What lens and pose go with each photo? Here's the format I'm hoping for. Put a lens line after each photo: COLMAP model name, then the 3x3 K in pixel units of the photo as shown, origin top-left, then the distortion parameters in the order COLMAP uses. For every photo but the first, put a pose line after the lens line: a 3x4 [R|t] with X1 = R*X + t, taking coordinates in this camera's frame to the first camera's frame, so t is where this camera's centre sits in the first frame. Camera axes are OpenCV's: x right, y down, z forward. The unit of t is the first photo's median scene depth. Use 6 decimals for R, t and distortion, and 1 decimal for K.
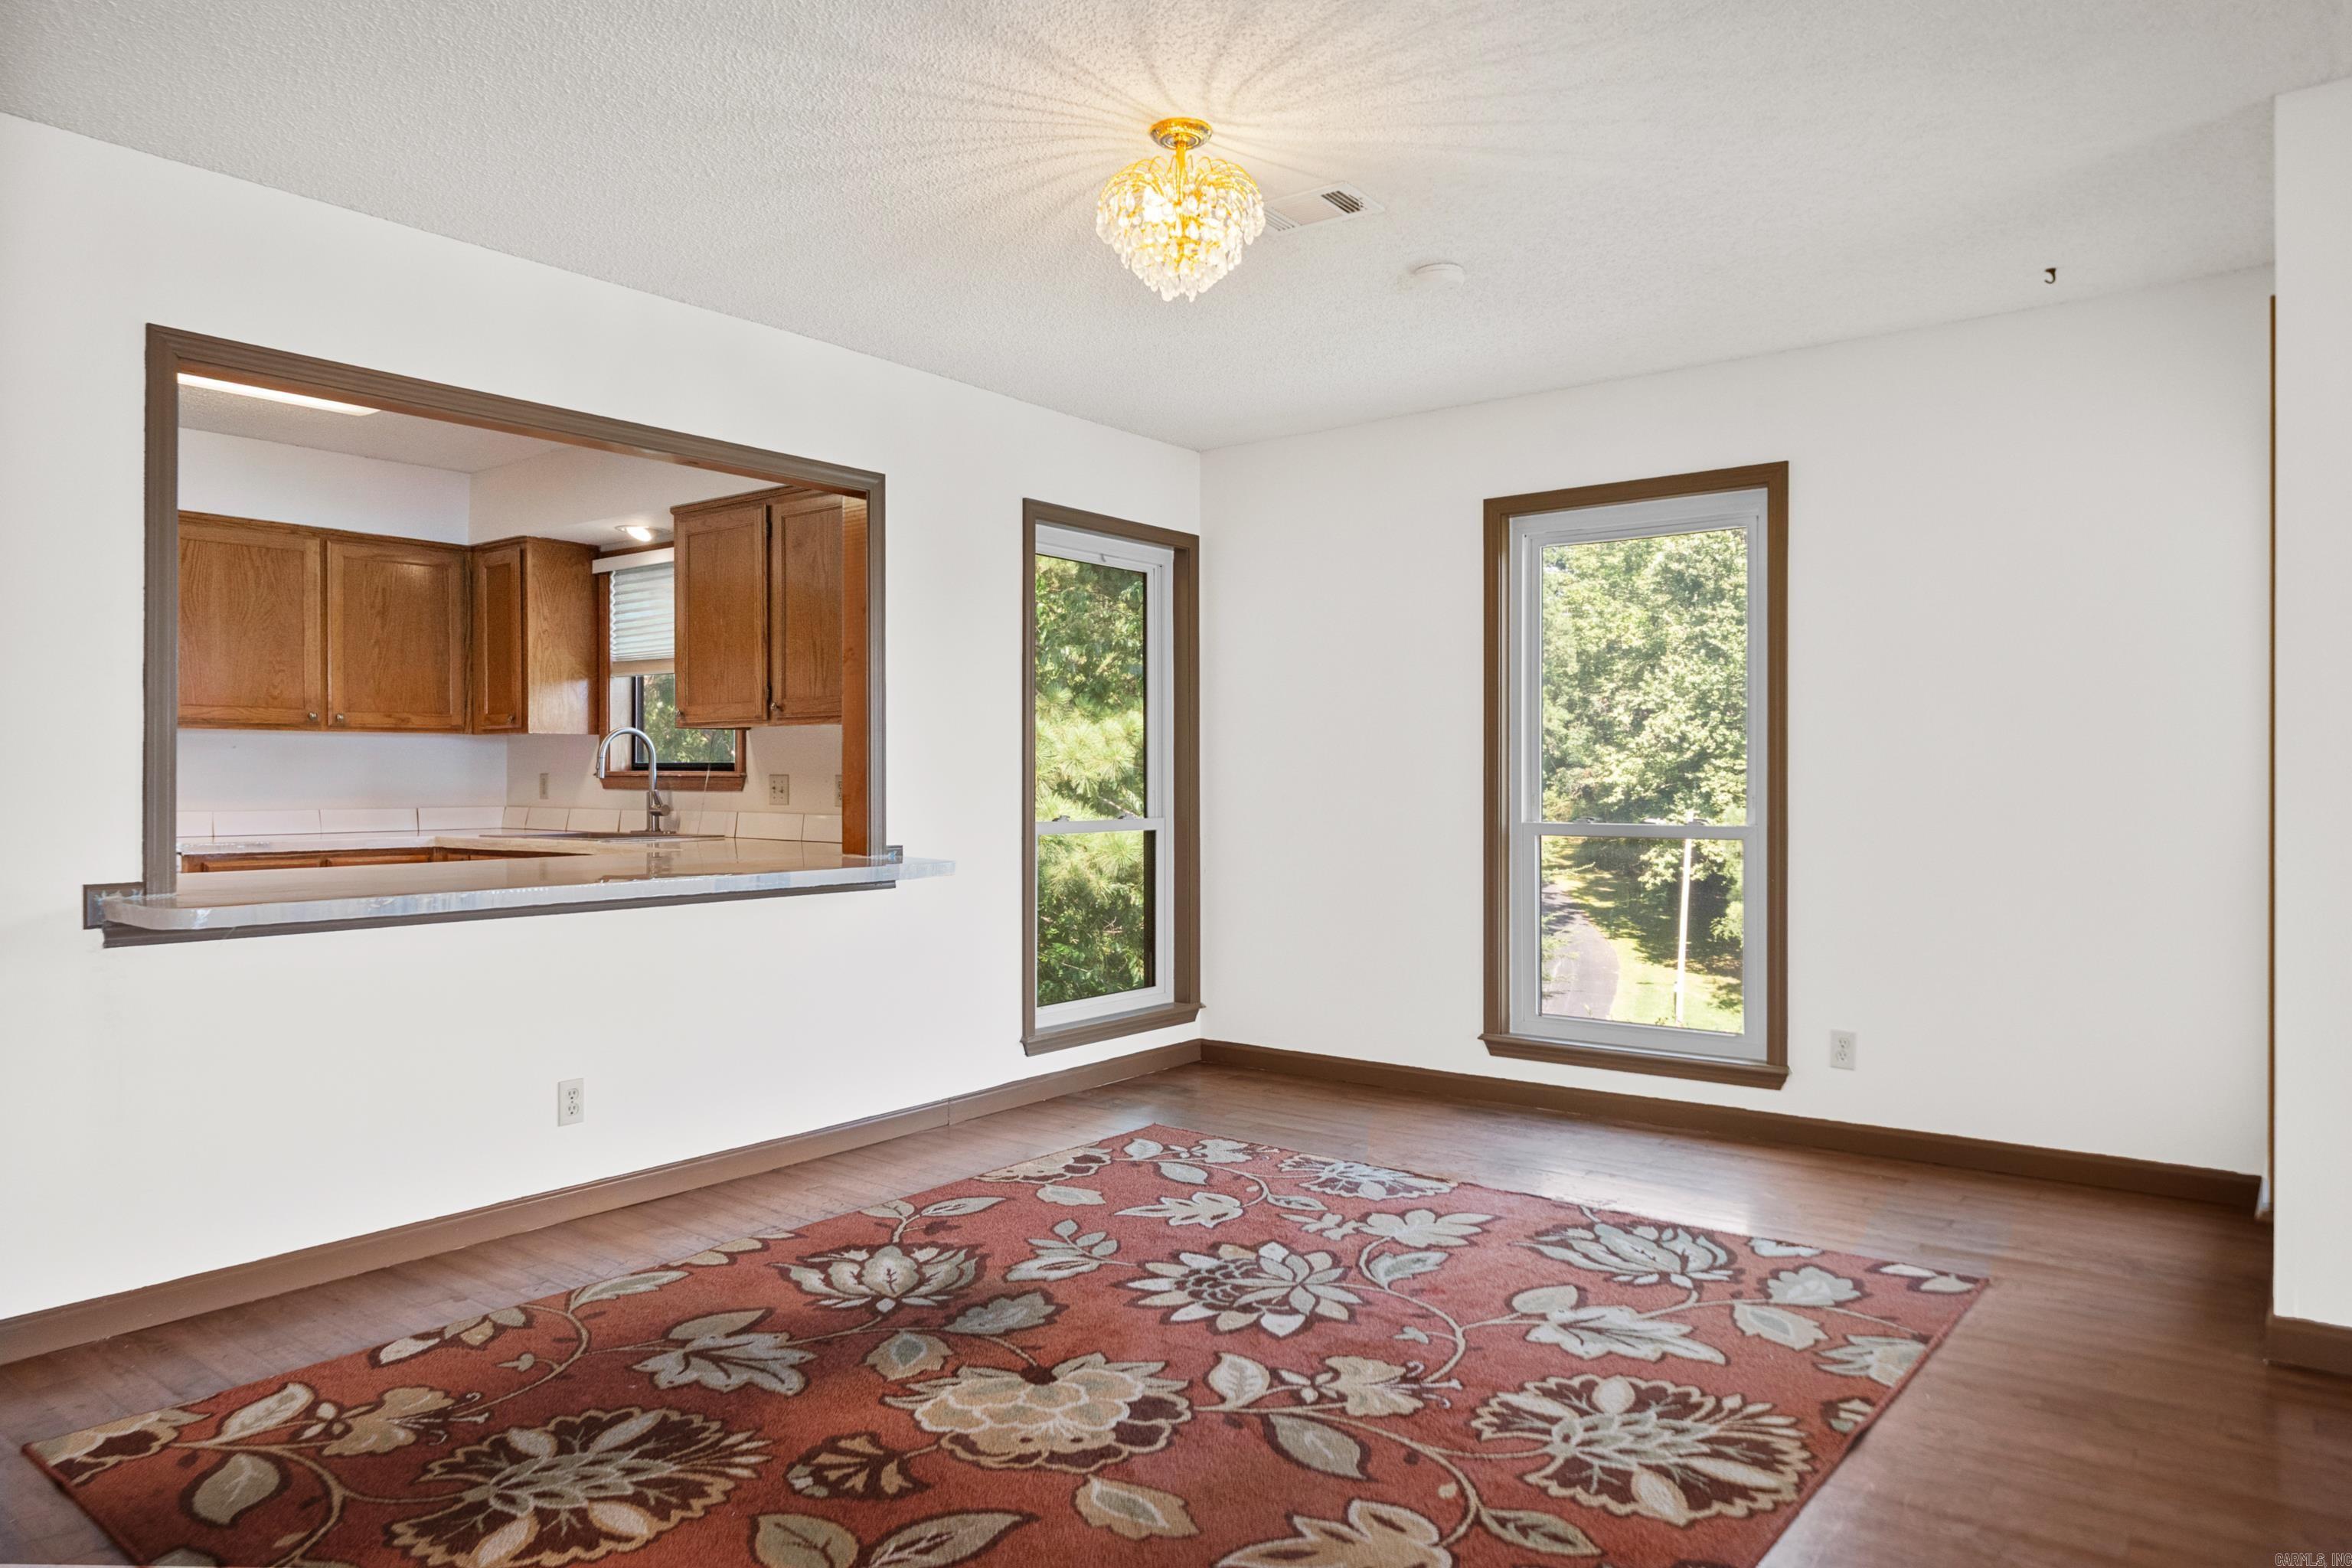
lens RADIAL K [[1500.5, 0, 1152.4], [0, 1500.5, 781.8], [0, 0, 1]] dist [0.003246, 0.001345]
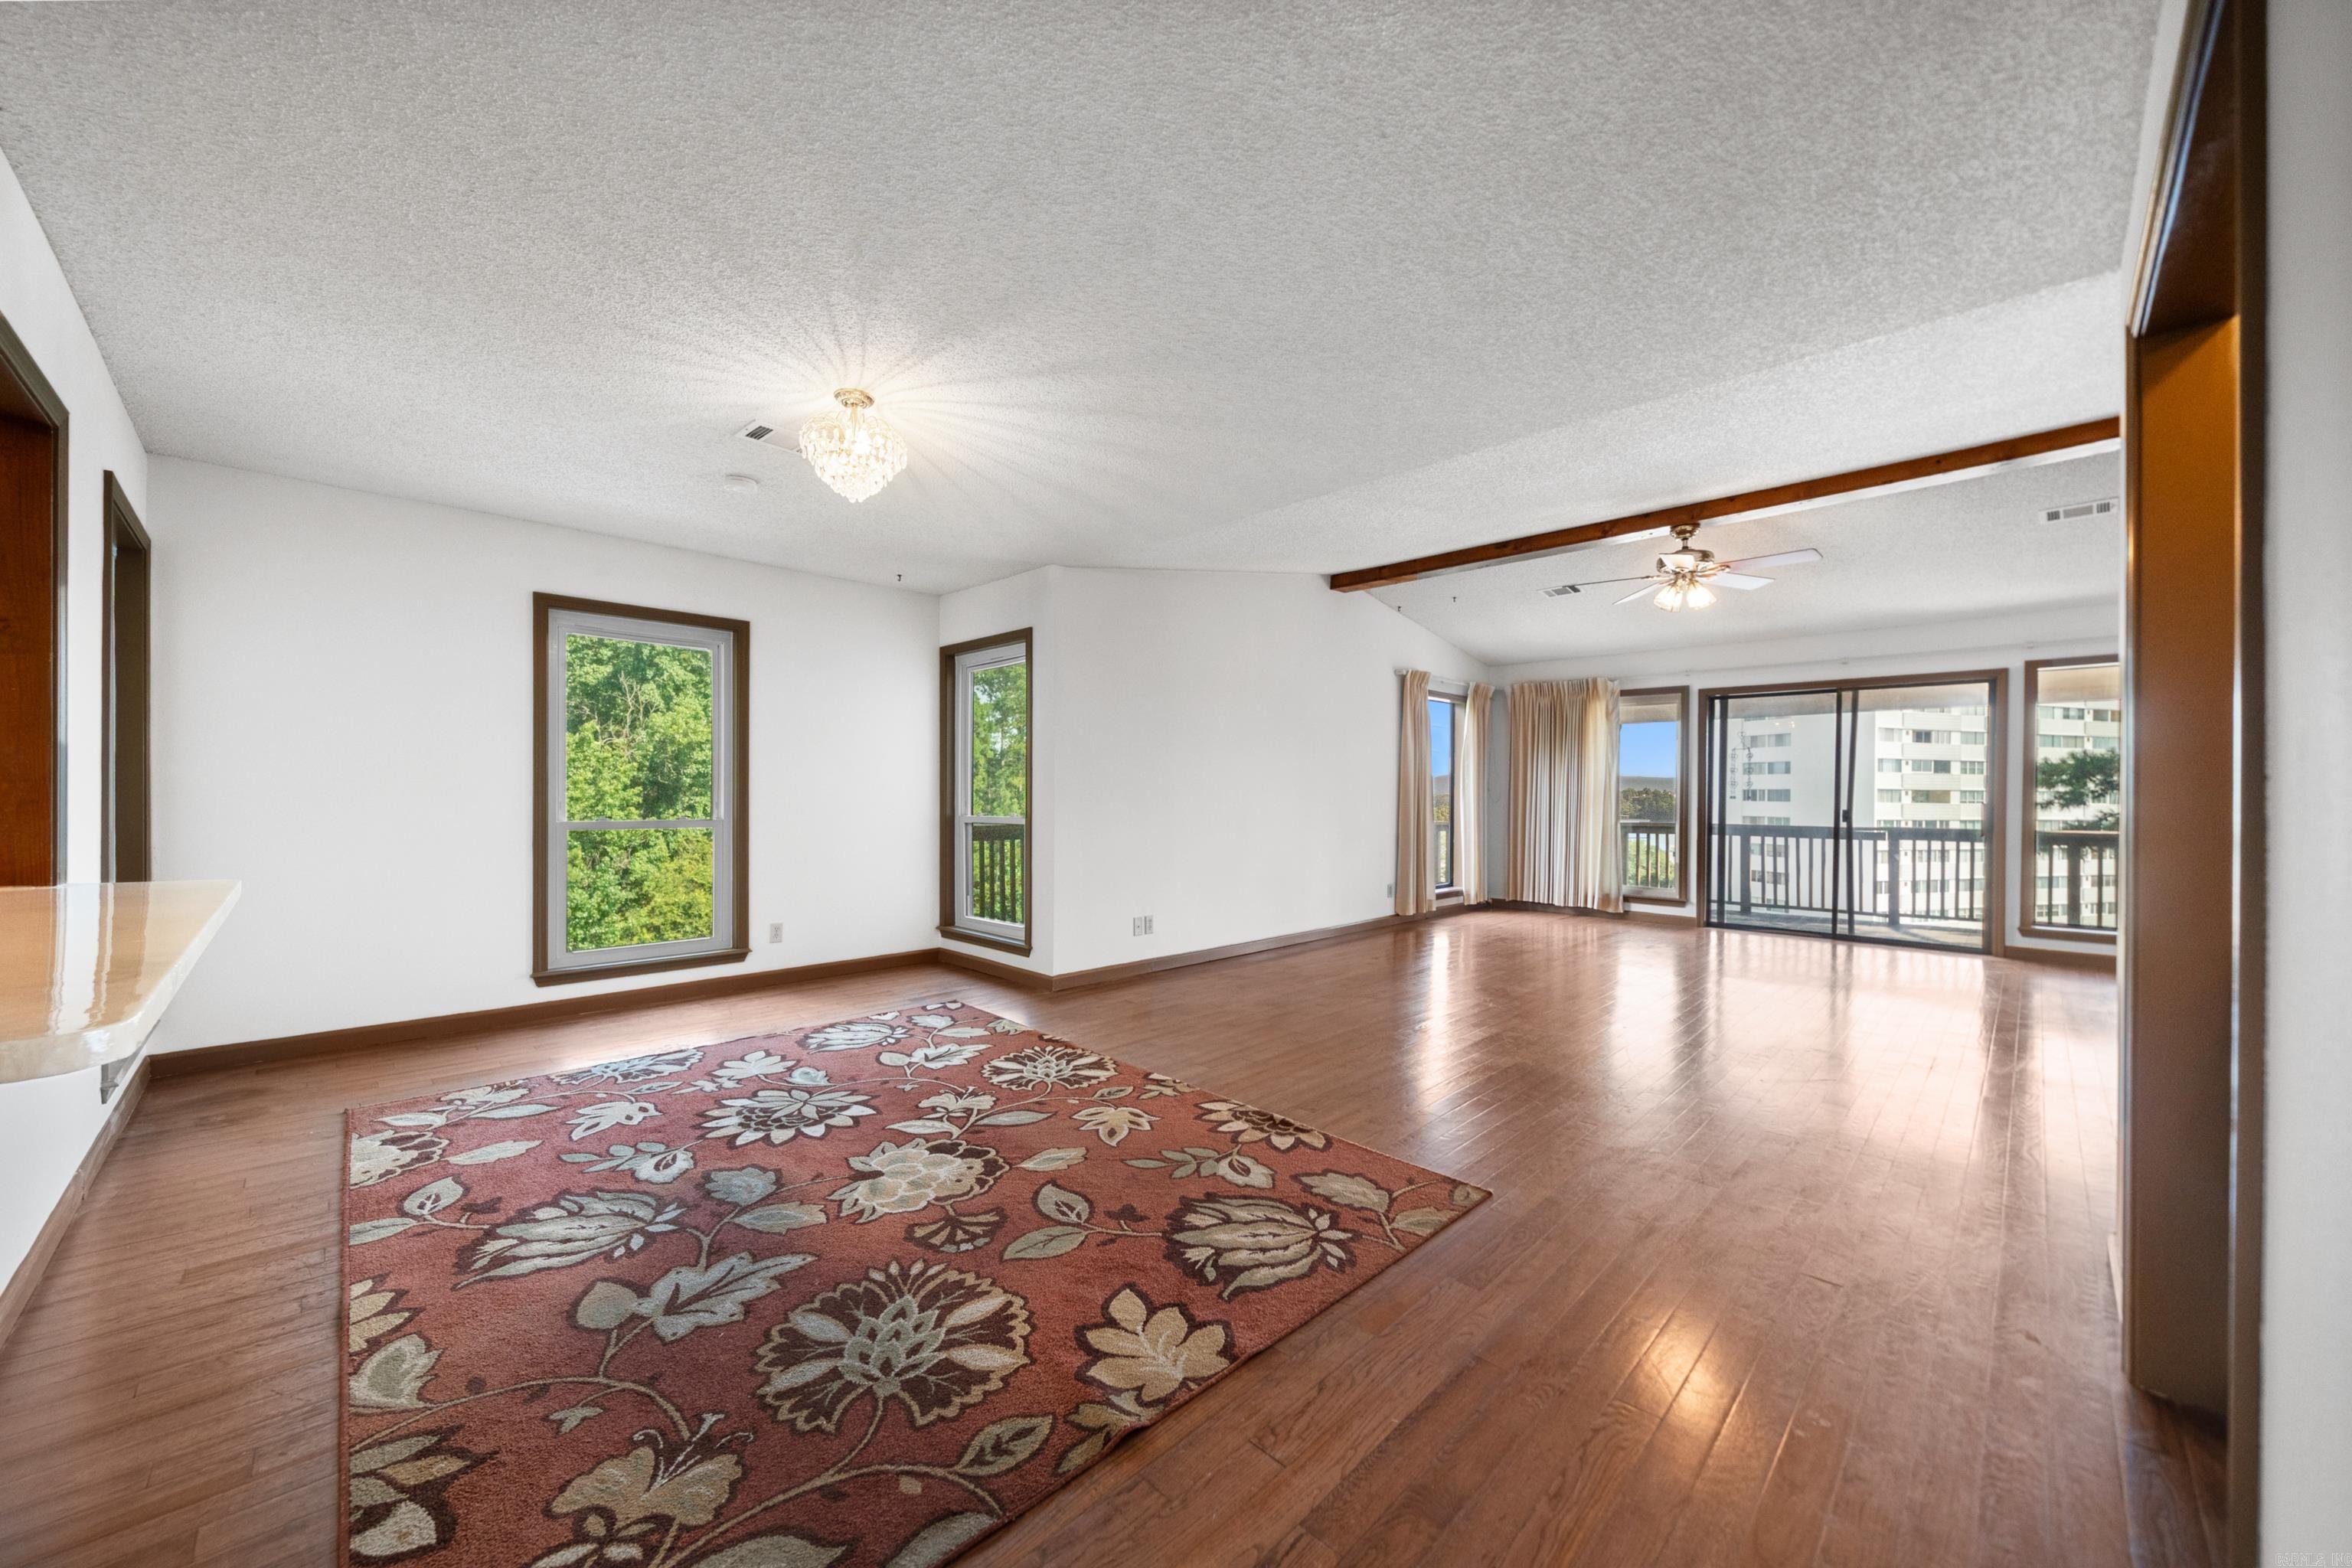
lens RADIAL K [[867.4, 0, 1156.5], [0, 867.4, 798.4], [0, 0, 1]] dist [-0.002165, -0.000011]
pose [[0.120418, -0.001919, 0.992721, -0.836423], [-0.005961, 0.999979, 0.002656, -0.002218], [-0.992705, -0.006237, 0.120404, 0.529373]]
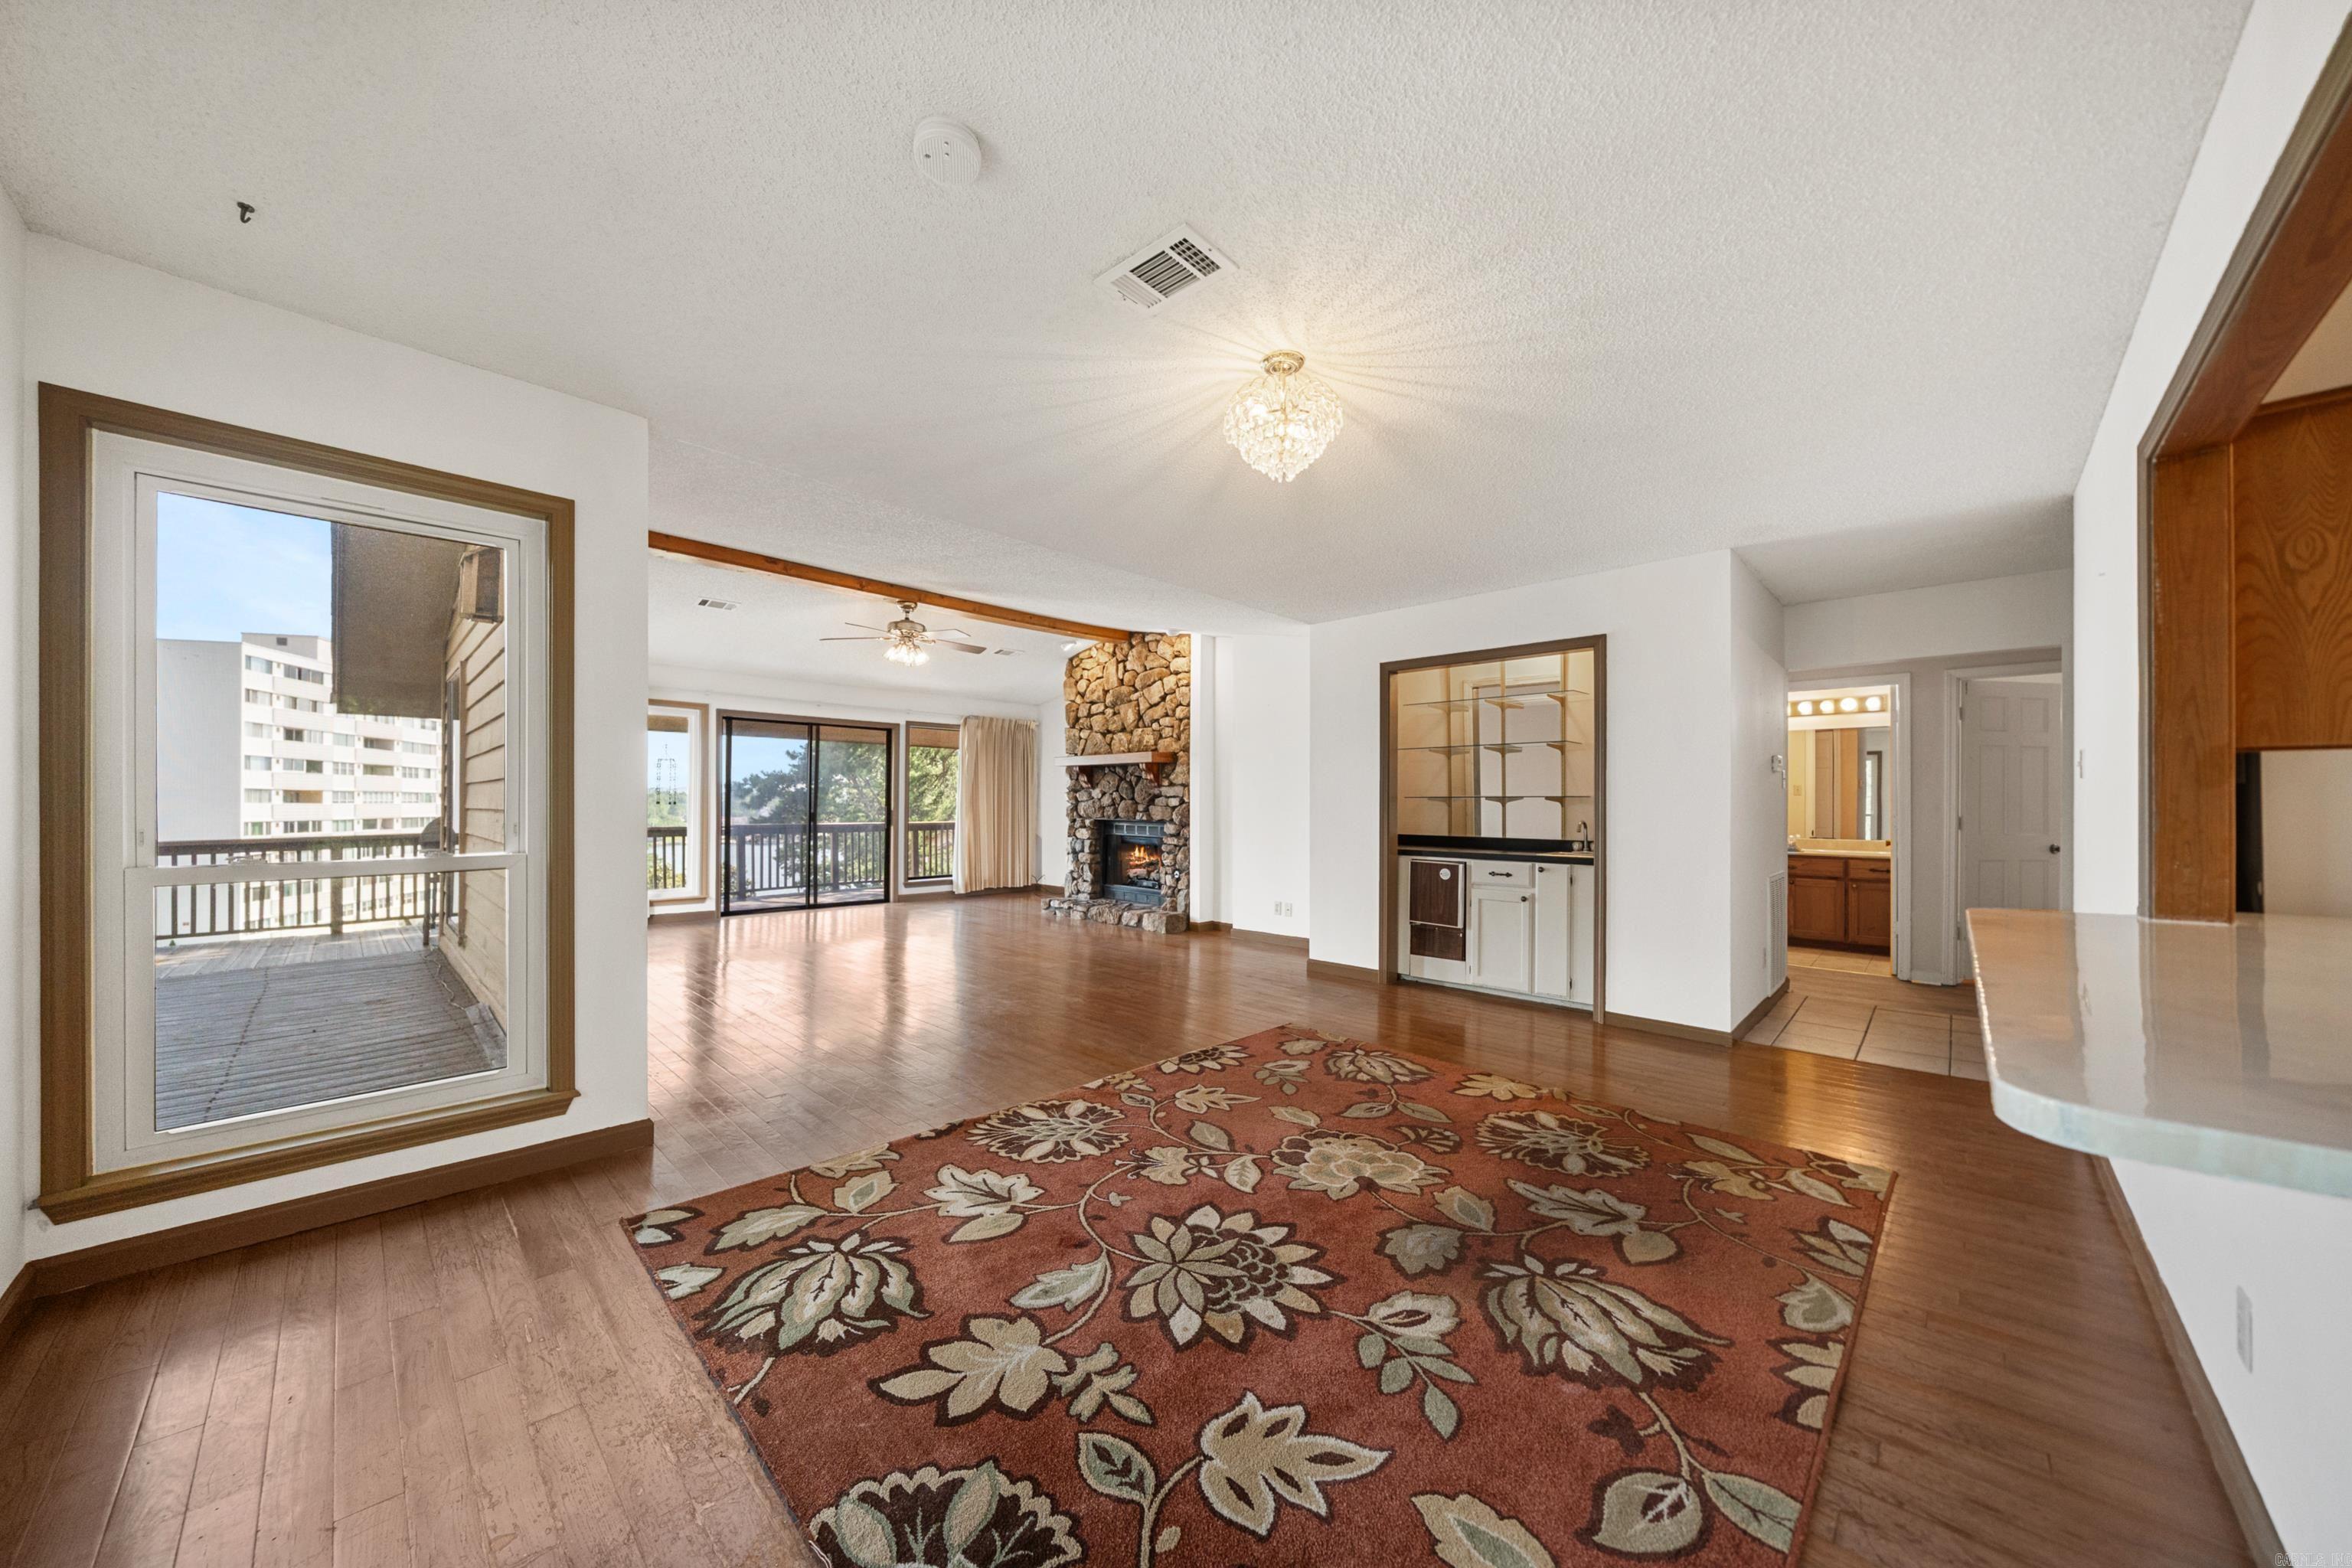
lens RADIAL K [[809.7, 0, 1168.3], [0, 809.7, 802.7], [0, 0, 1]] dist [-0.005446, -0.000131]
pose [[-0.995559, -0.004191, 0.094046, 0.050611], [-0.004415, 0.999988, -0.002169, -0.011146], [-0.094036, -0.002574, -0.995565, 1.685663]]
